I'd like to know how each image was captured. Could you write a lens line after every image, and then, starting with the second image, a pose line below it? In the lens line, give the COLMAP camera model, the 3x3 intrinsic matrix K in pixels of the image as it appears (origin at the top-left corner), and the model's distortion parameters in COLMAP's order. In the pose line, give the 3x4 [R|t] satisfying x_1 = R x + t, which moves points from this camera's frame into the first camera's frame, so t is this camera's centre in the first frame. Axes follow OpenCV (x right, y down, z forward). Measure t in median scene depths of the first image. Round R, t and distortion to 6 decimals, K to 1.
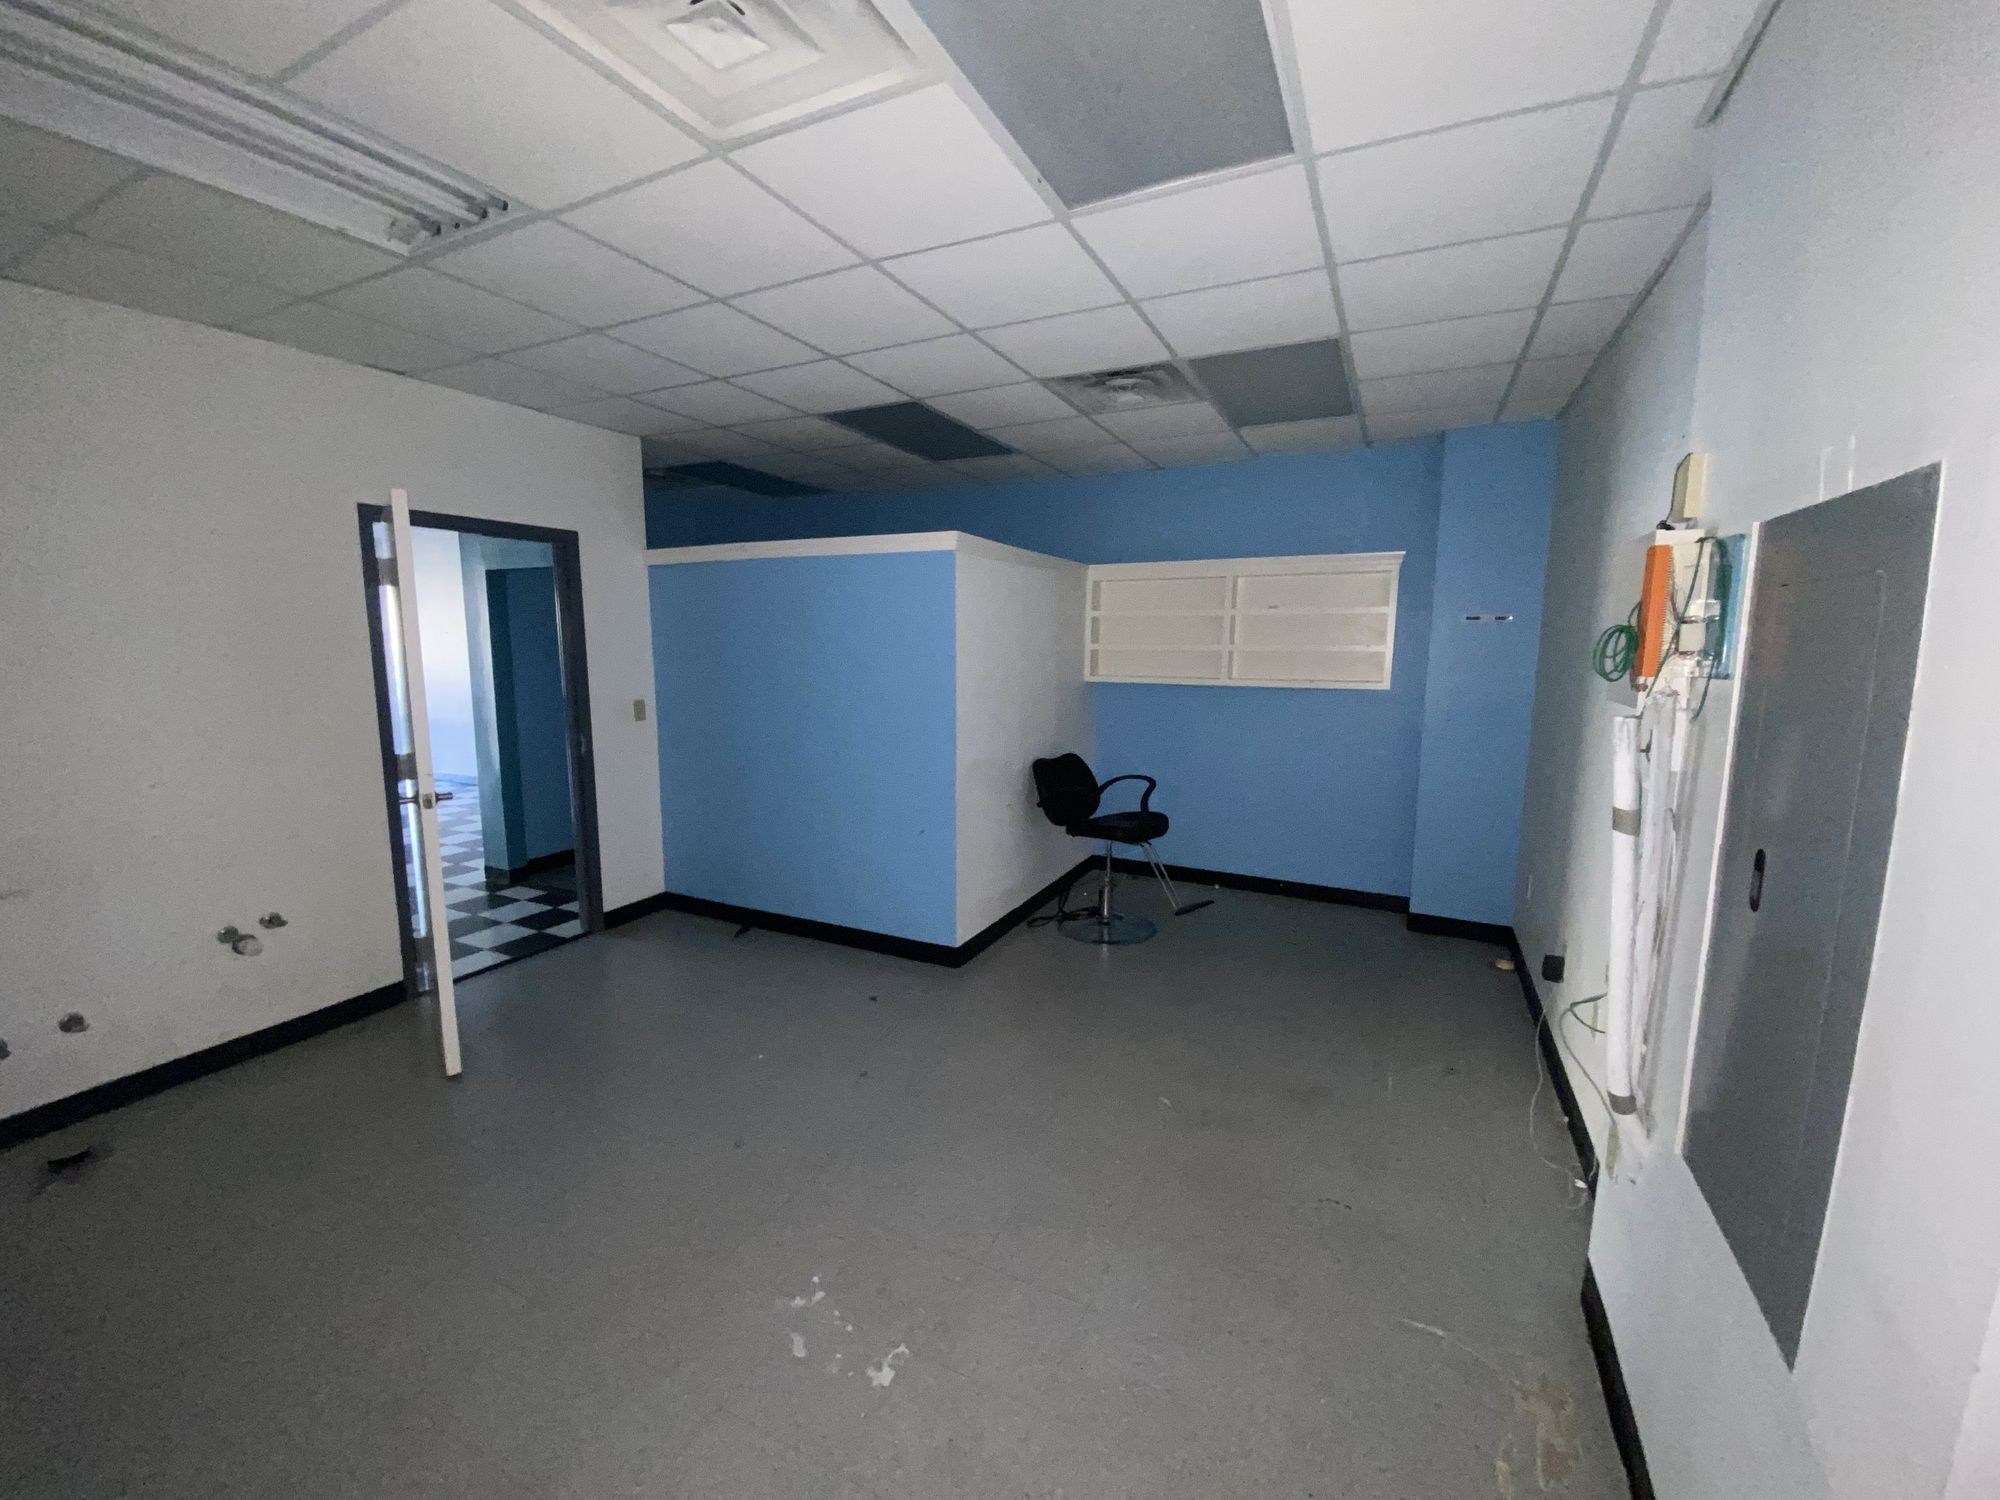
lens RADIAL K [[808.7, 0, 1005.4], [0, 808.7, 748.4], [0, 0, 1]] dist [0.011901, -0.001031]
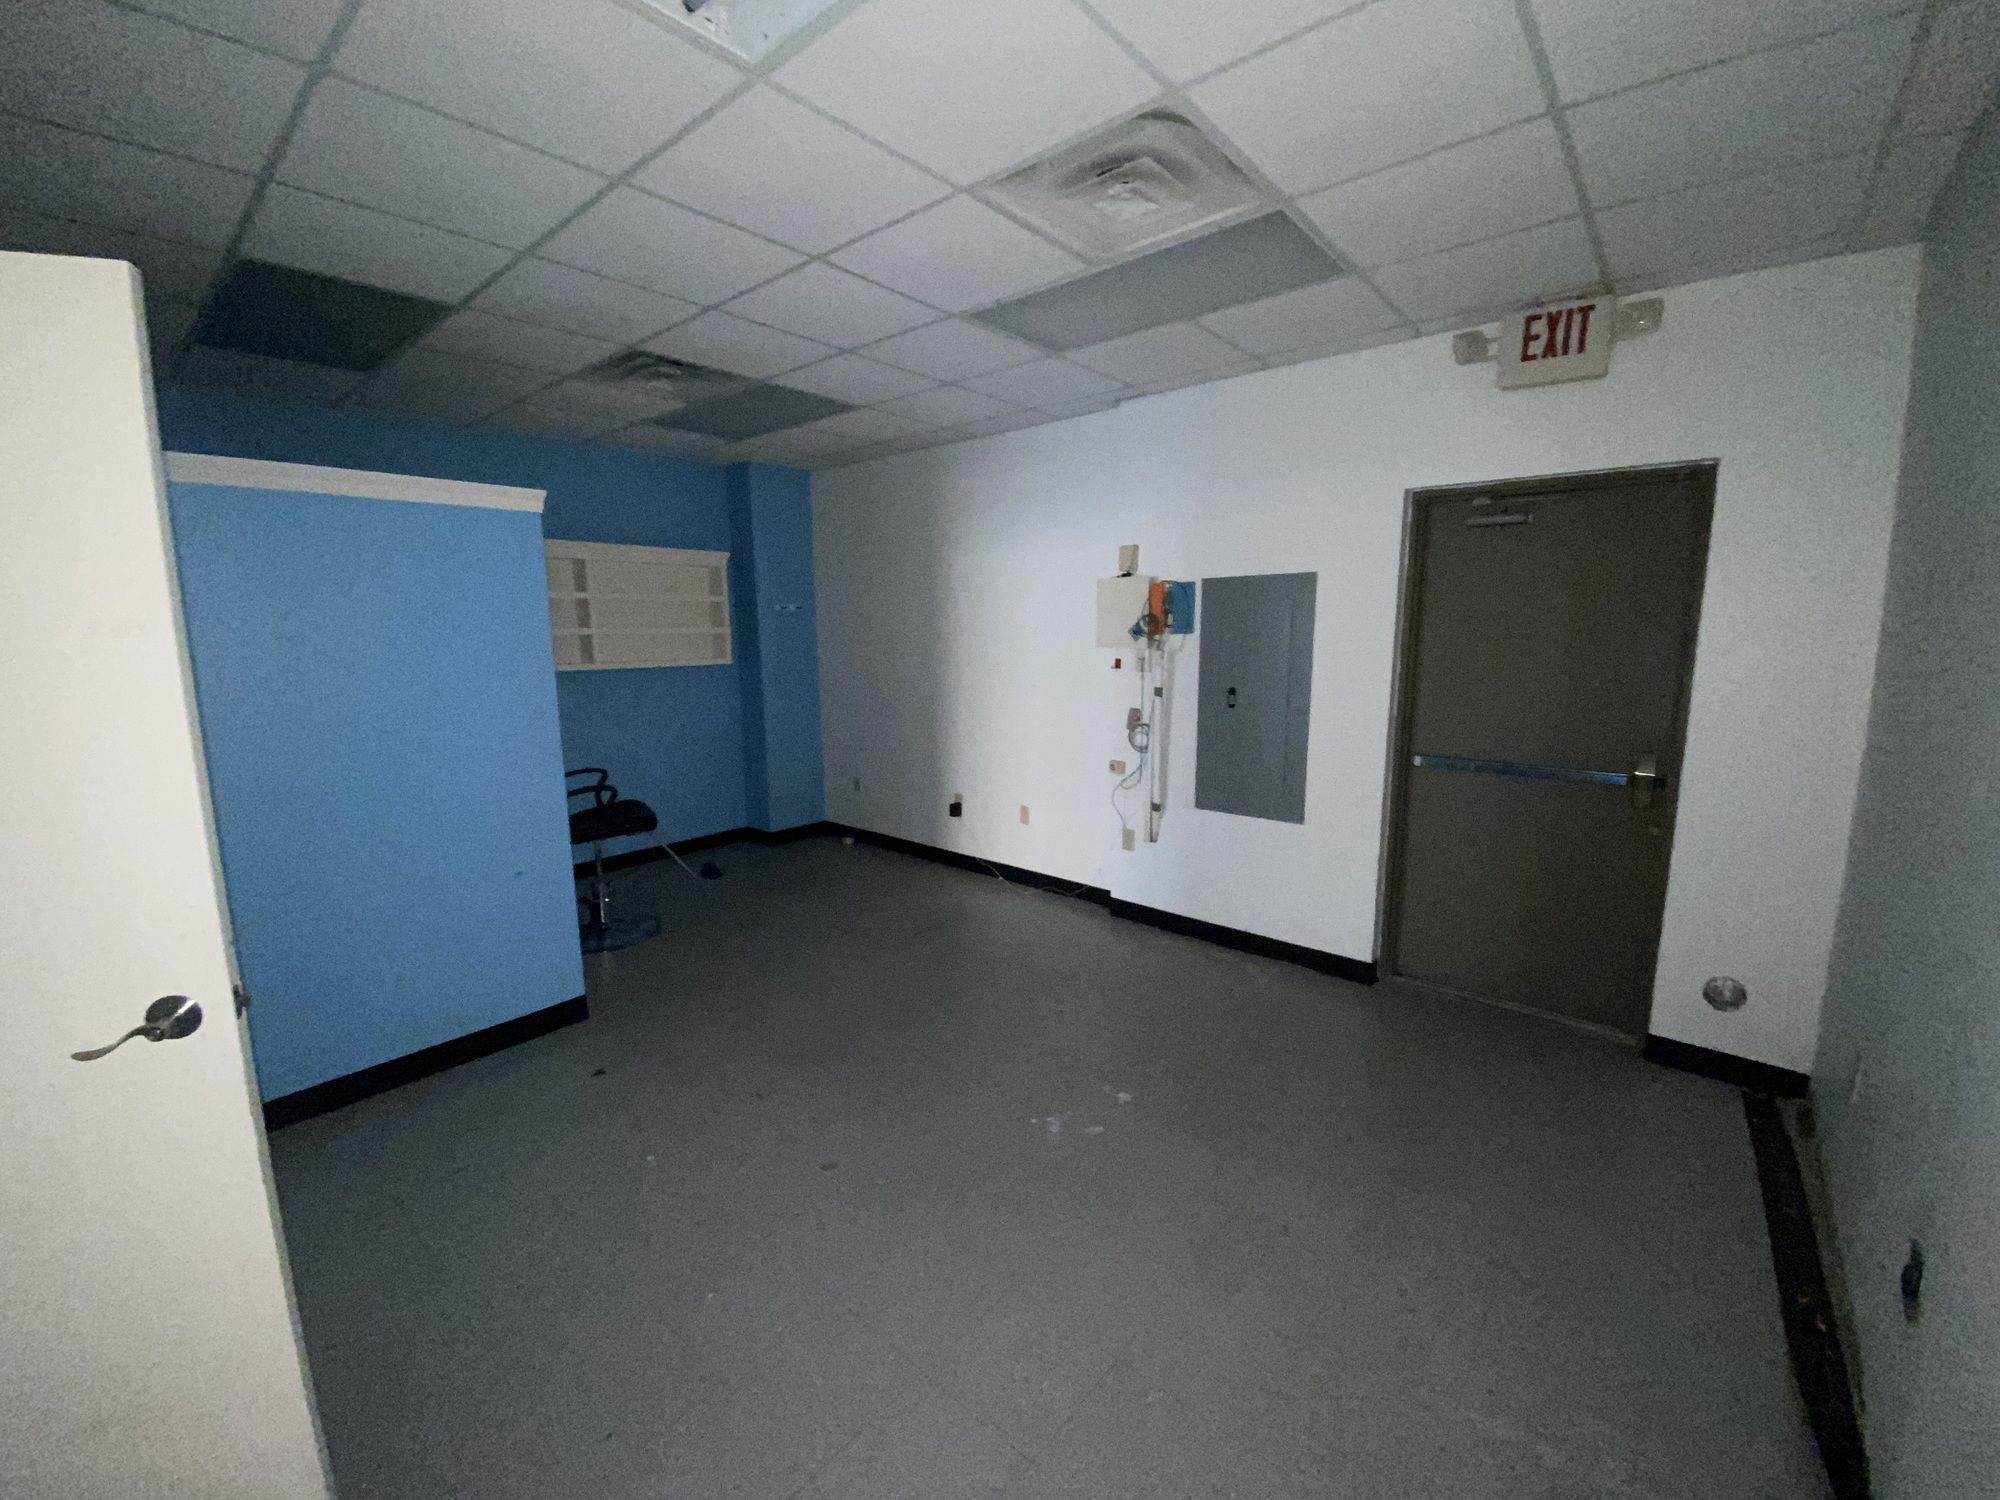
lens RADIAL K [[808.7, 0, 1007.8], [0, 808.7, 748.0], [0, 0, 1]] dist [0.011901, -0.001031]
pose [[0.239564, -0.155160, 0.958402, -0.683714], [0.138849, 0.982475, 0.124351, -0.045080], [-0.960901, 0.103283, 0.256910, 0.319380]]
